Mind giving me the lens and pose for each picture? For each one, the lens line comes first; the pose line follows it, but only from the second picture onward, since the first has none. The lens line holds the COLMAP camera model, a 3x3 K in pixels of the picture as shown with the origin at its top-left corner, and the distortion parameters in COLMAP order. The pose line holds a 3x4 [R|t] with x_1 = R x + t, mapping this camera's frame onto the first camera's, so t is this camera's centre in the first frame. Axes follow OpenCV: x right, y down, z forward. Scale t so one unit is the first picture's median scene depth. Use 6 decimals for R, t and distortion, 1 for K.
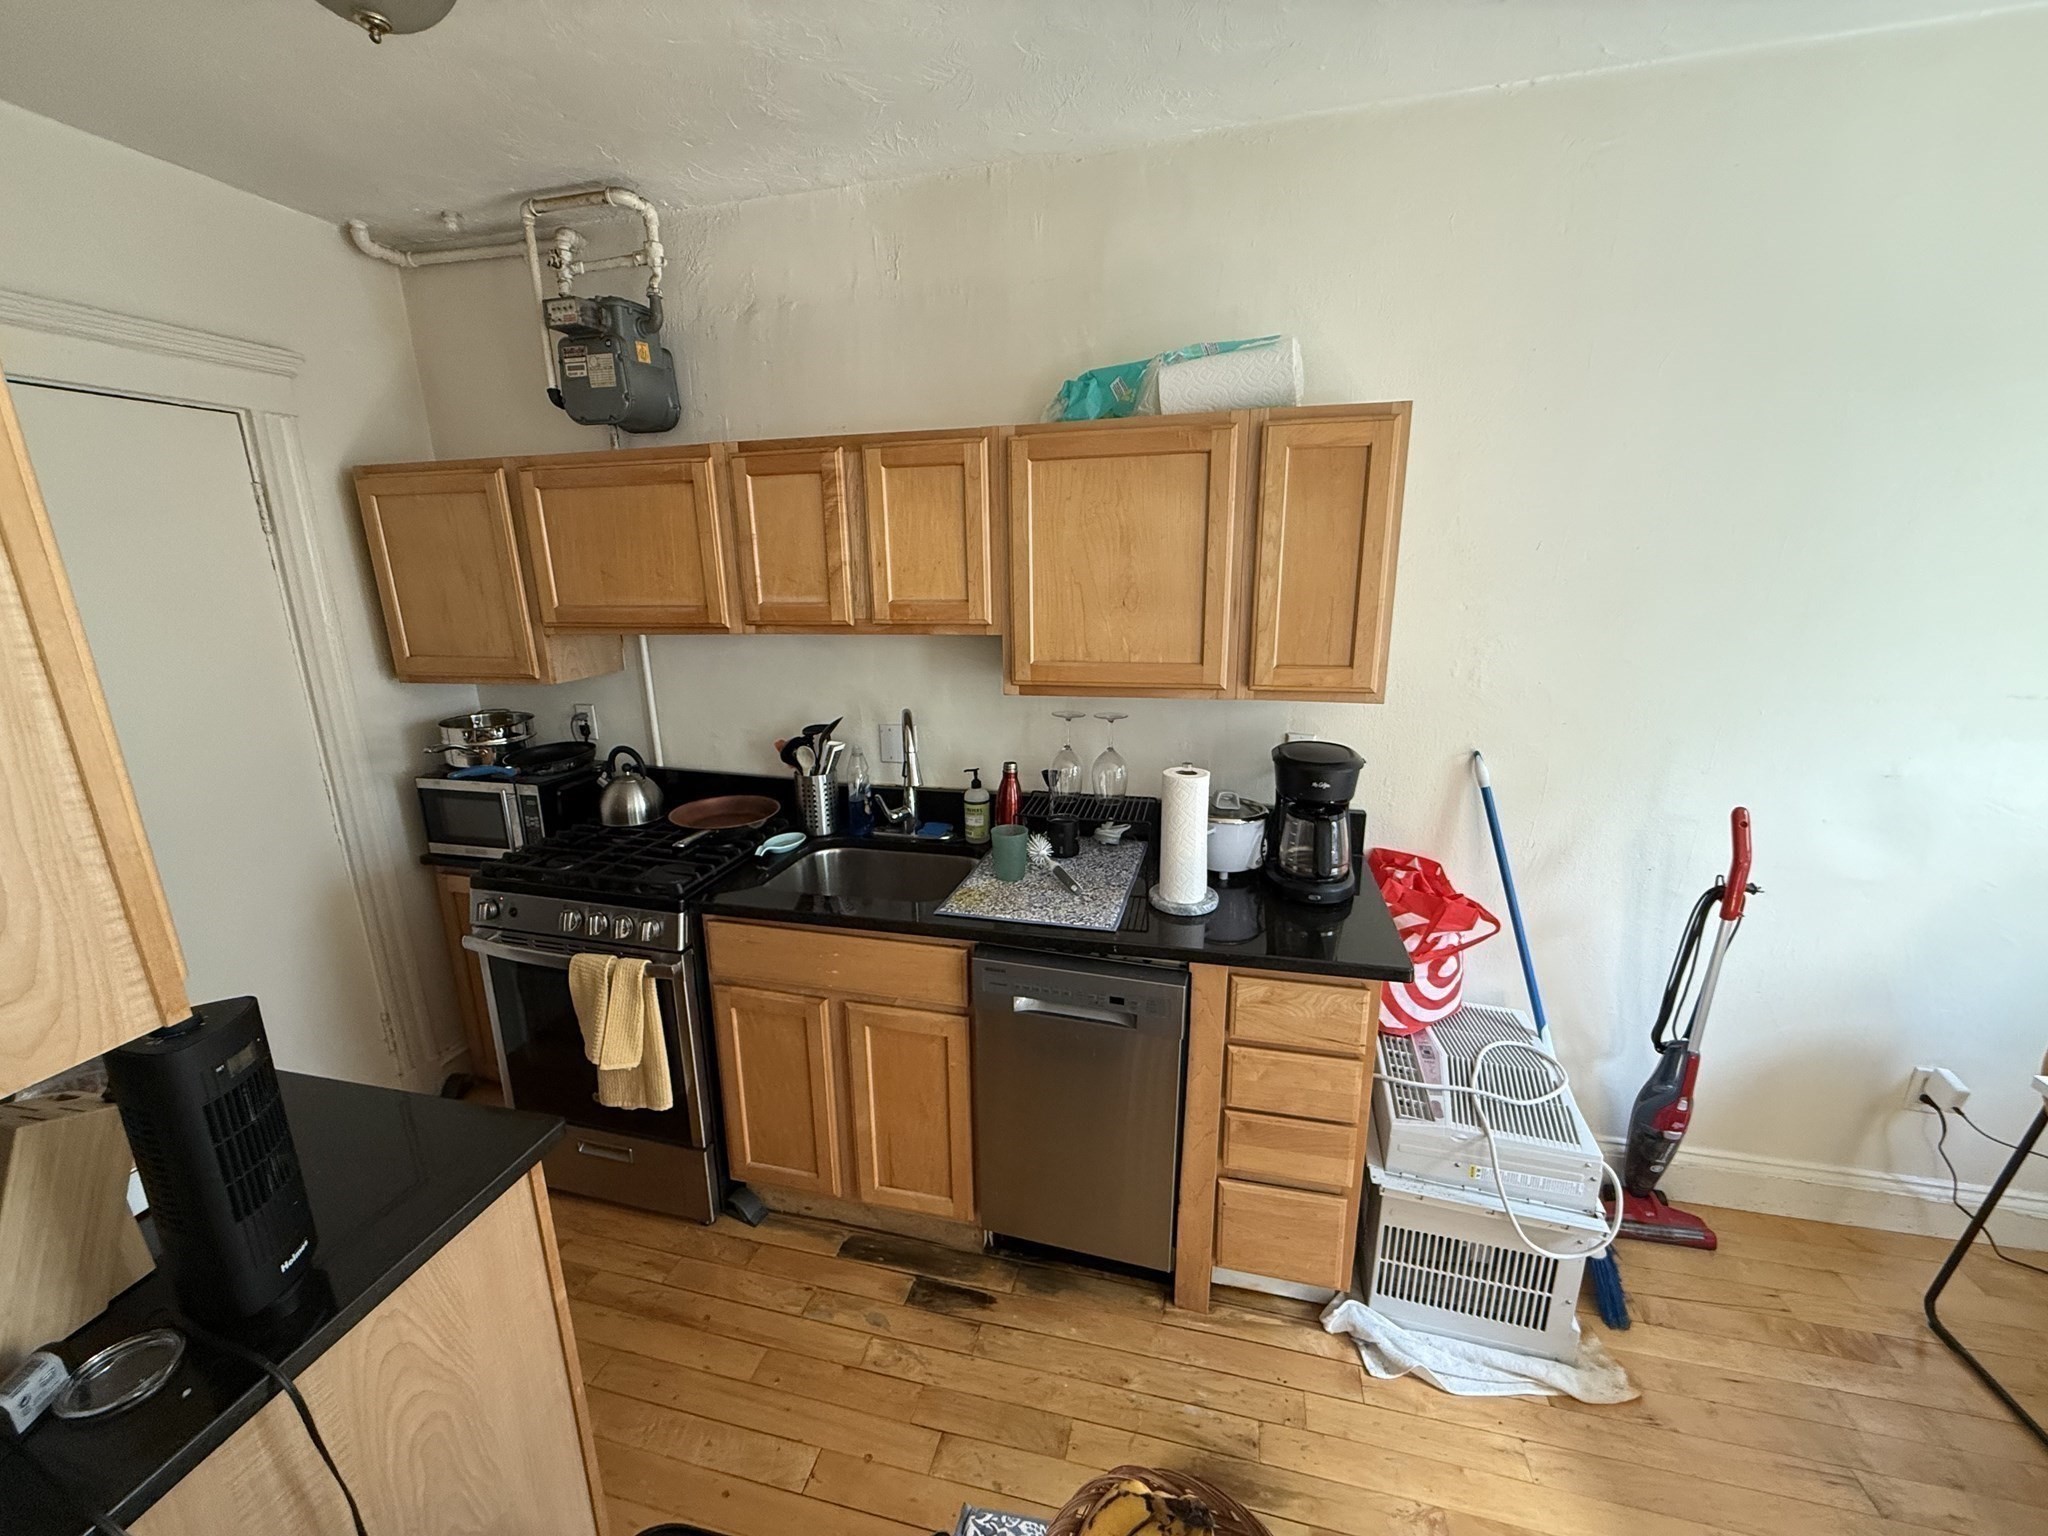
lens RADIAL K [[819.8, 0, 1019.8], [0, 819.8, 766.2], [0, 0, 1]] dist [-0.000677, 0.000526]
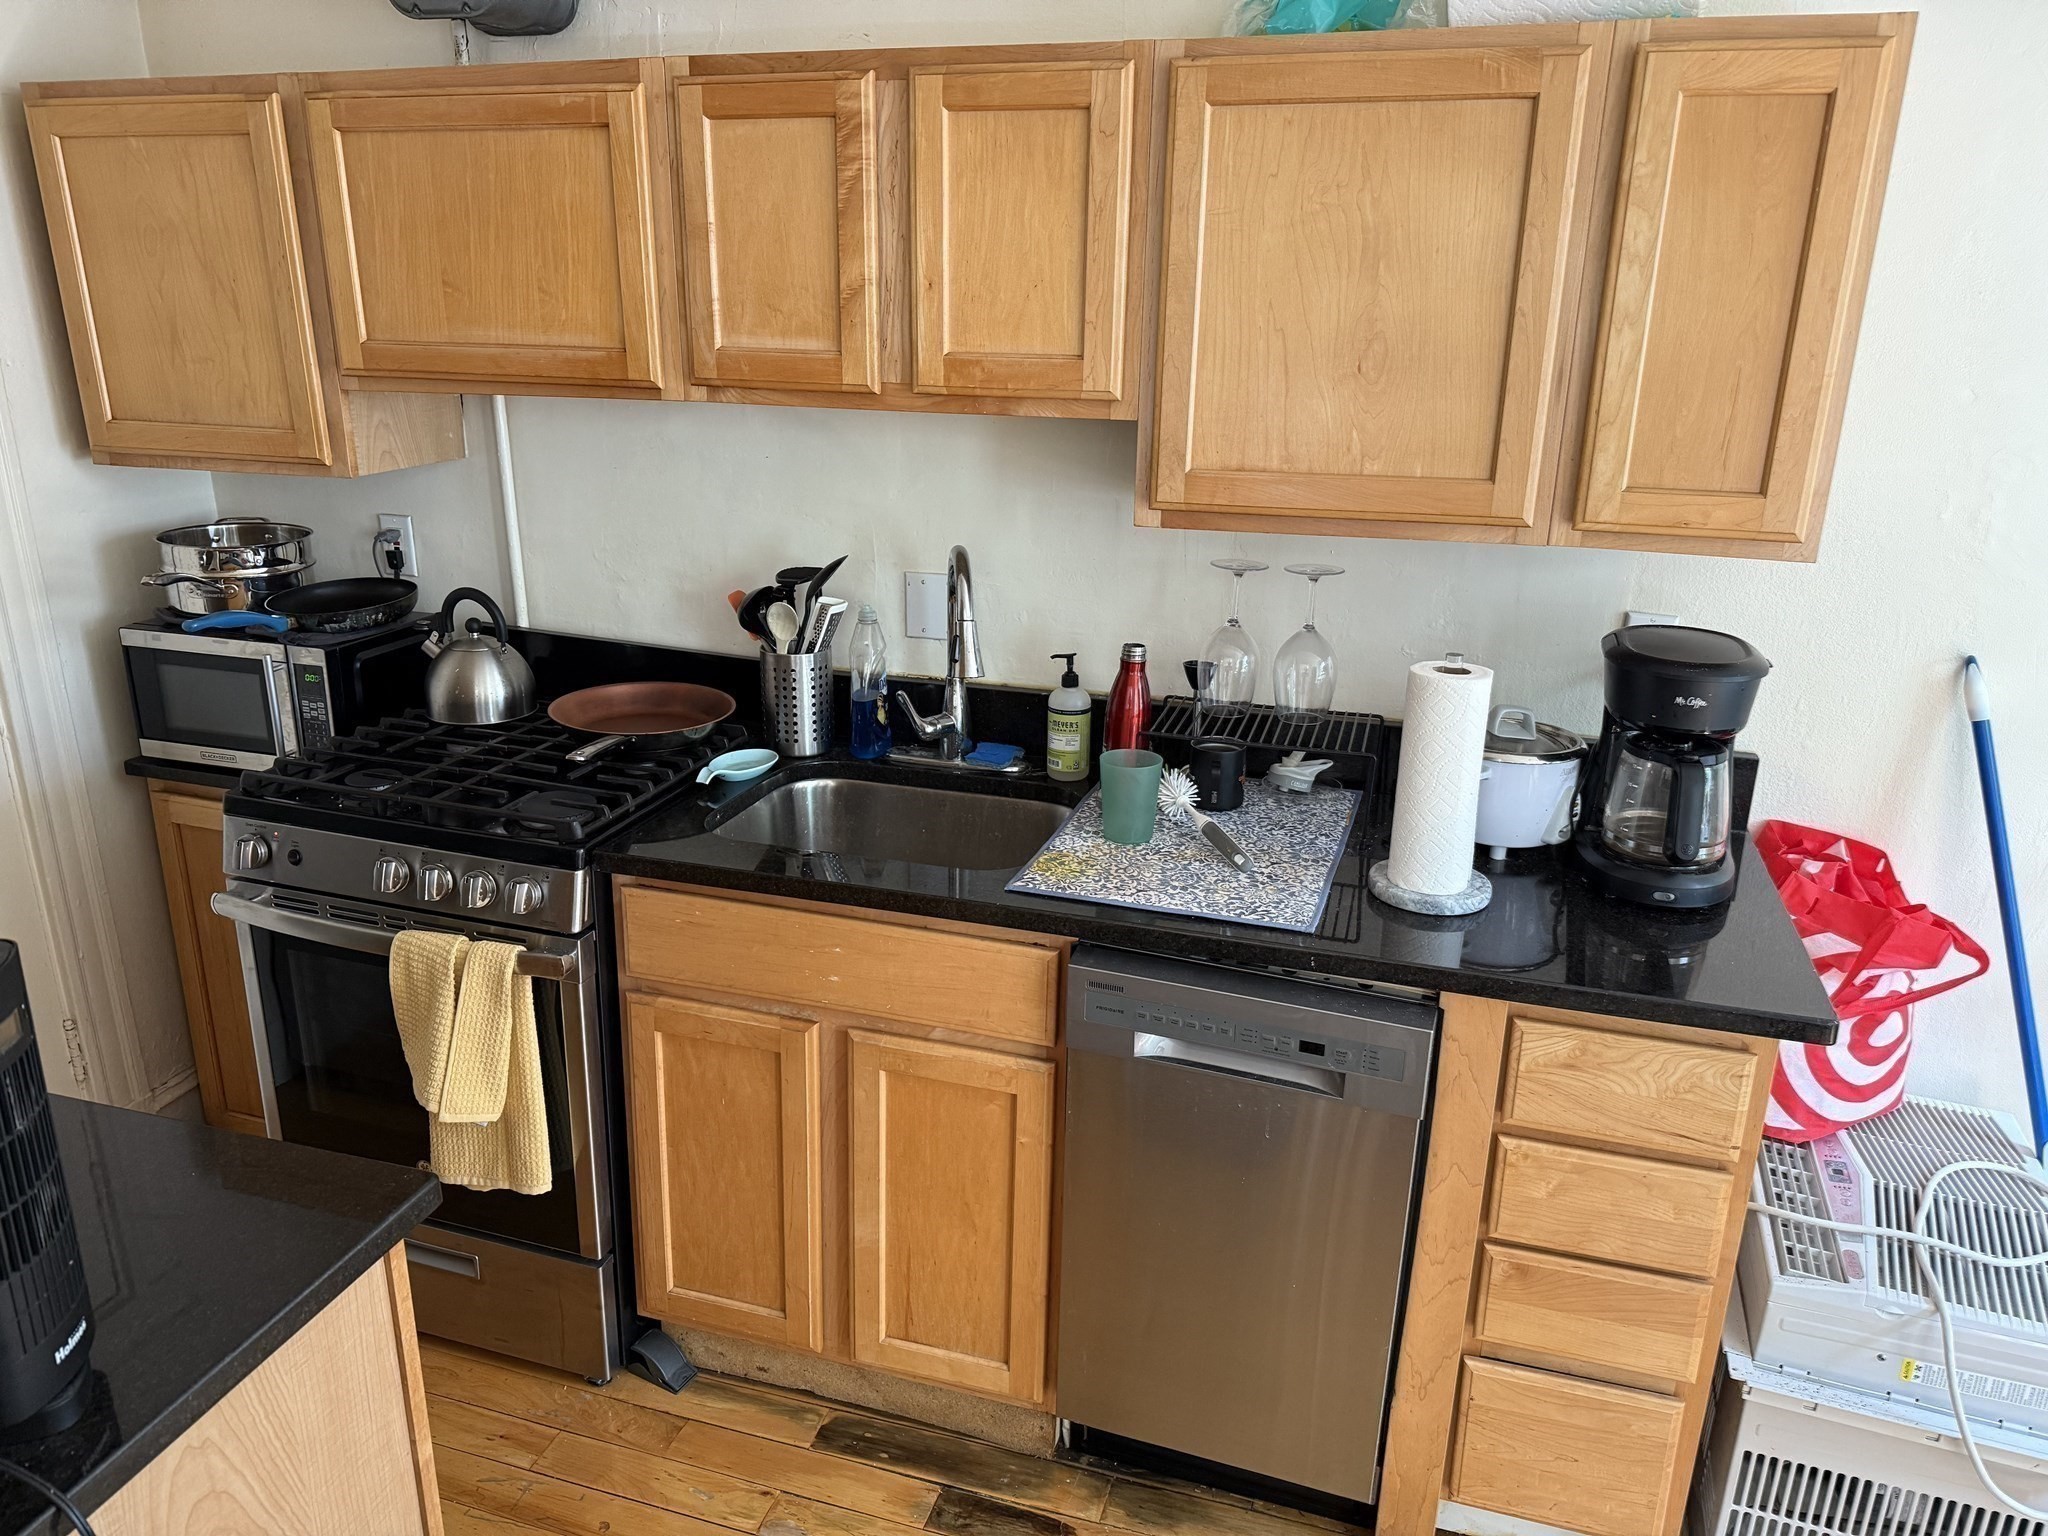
lens RADIAL K [[1445.6, 0, 1024.0], [0, 1445.6, 768.0], [0, 0, 1]] dist [0.042590, -0.049223]
pose [[0.998111, 0.046143, -0.040560, -0.048176], [-0.043164, 0.996507, 0.071495, 0.014596], [0.043717, -0.069609, 0.996616, -0.033645]]
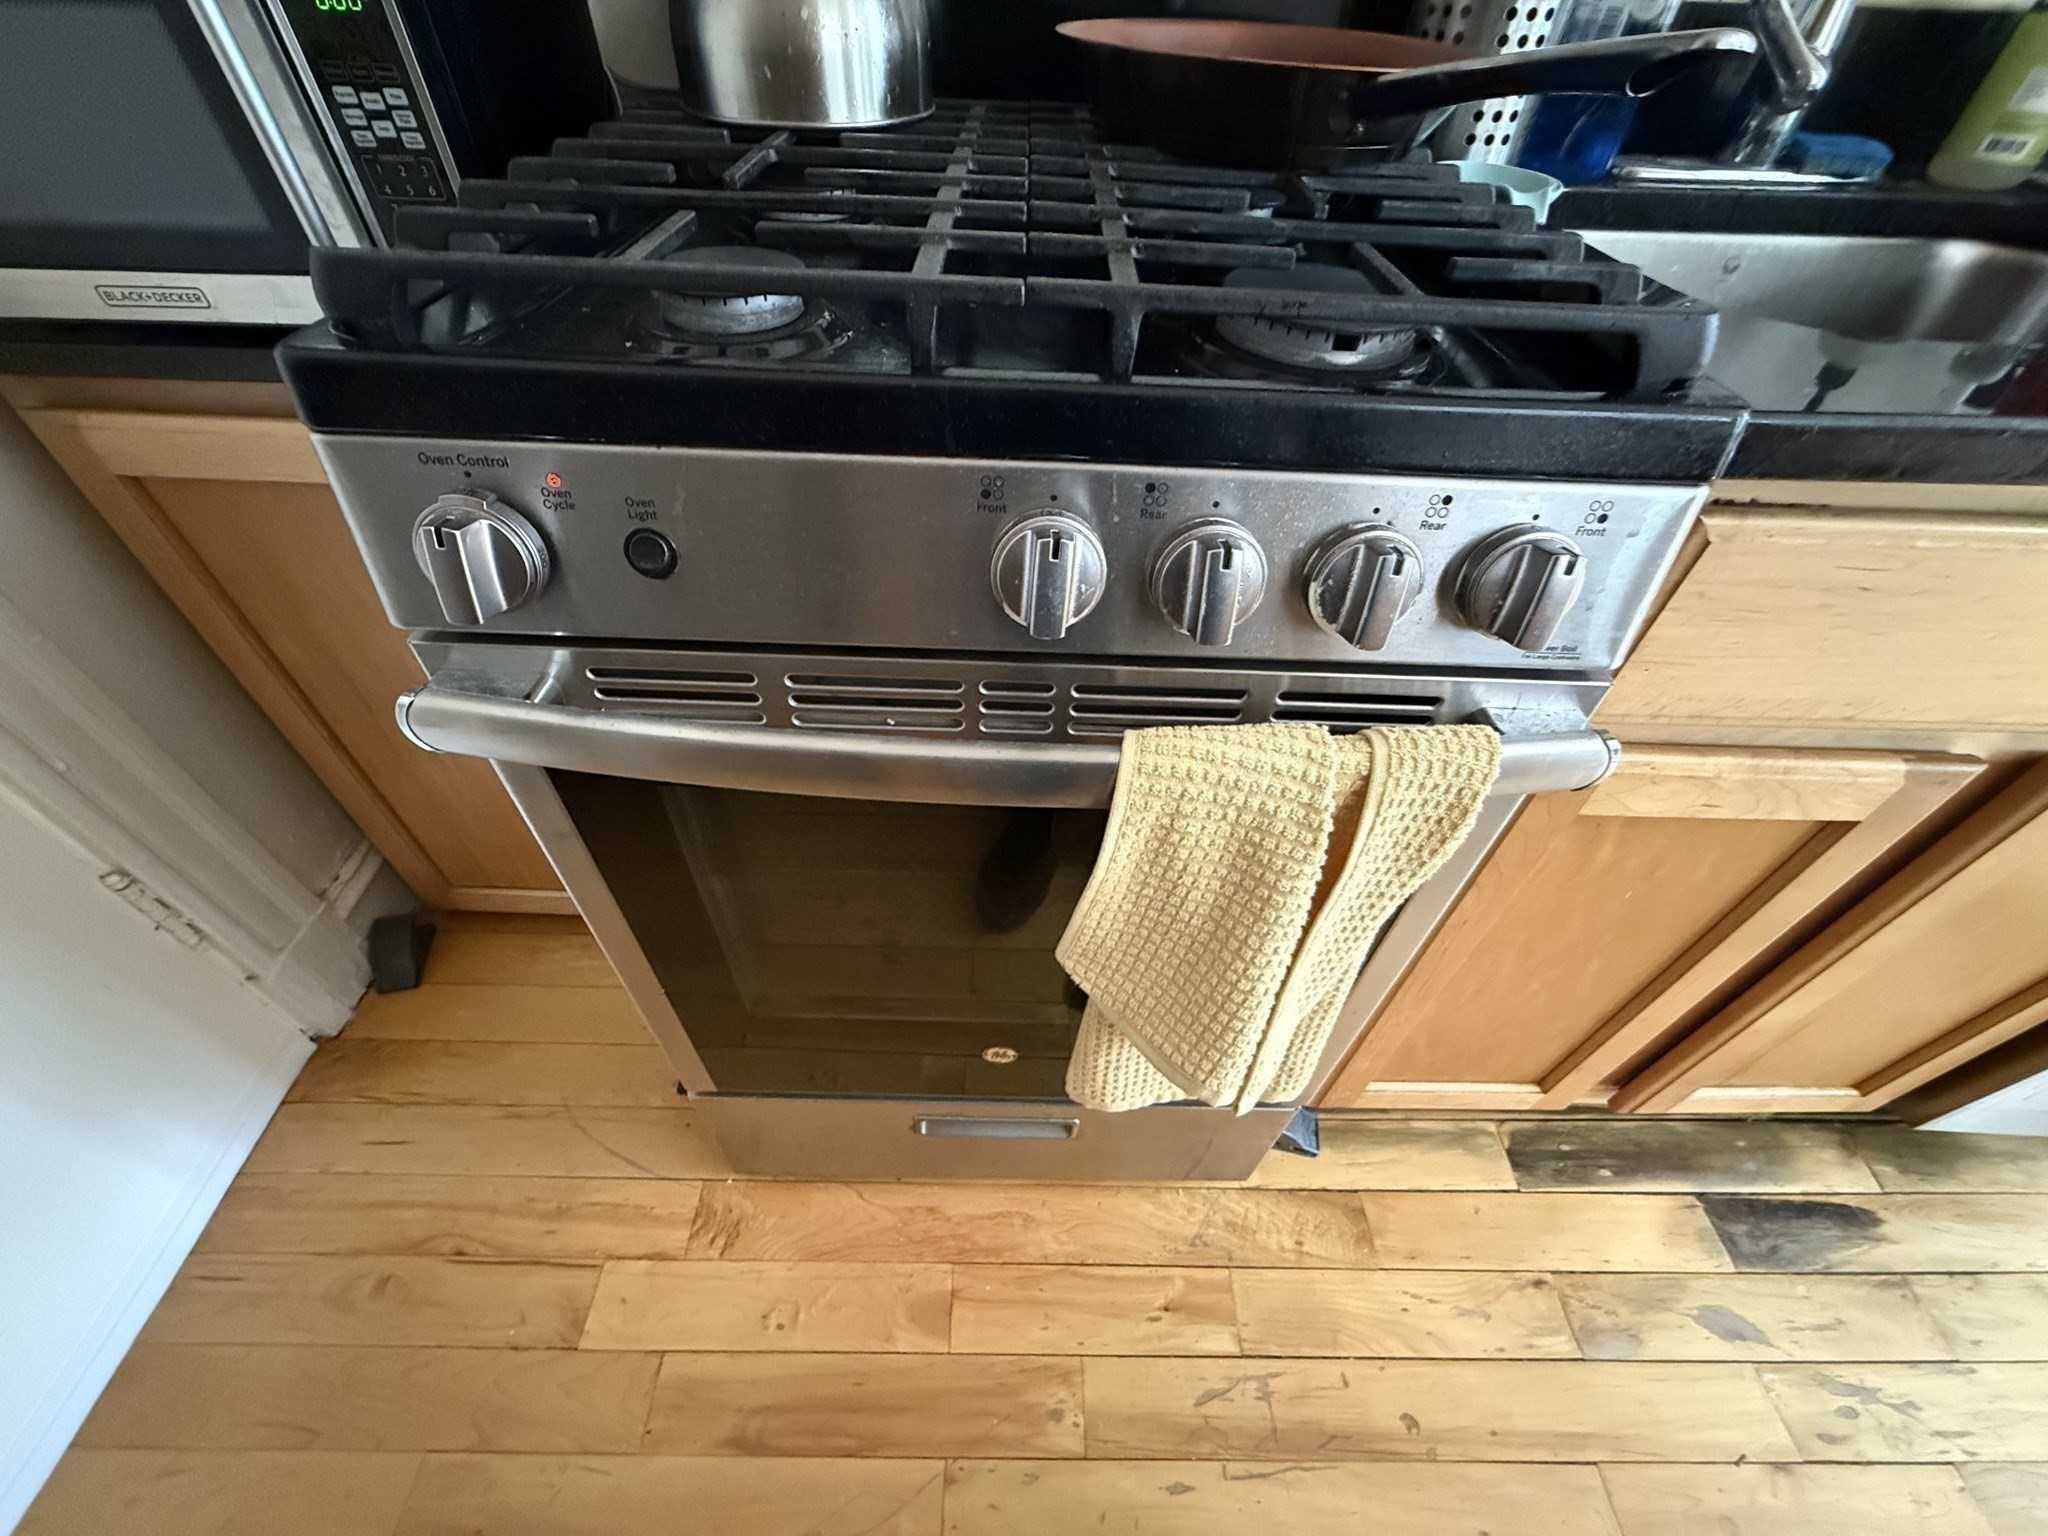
lens RADIAL K [[819.8, 0, 1019.8], [0, 819.8, 766.2], [0, 0, 1]] dist [-0.000677, 0.000526]
pose [[0.970020, -0.145766, 0.194458, -0.601056], [0.024549, 0.854832, 0.518323, 0.129355], [-0.241783, -0.498010, 0.832783, 0.830586]]
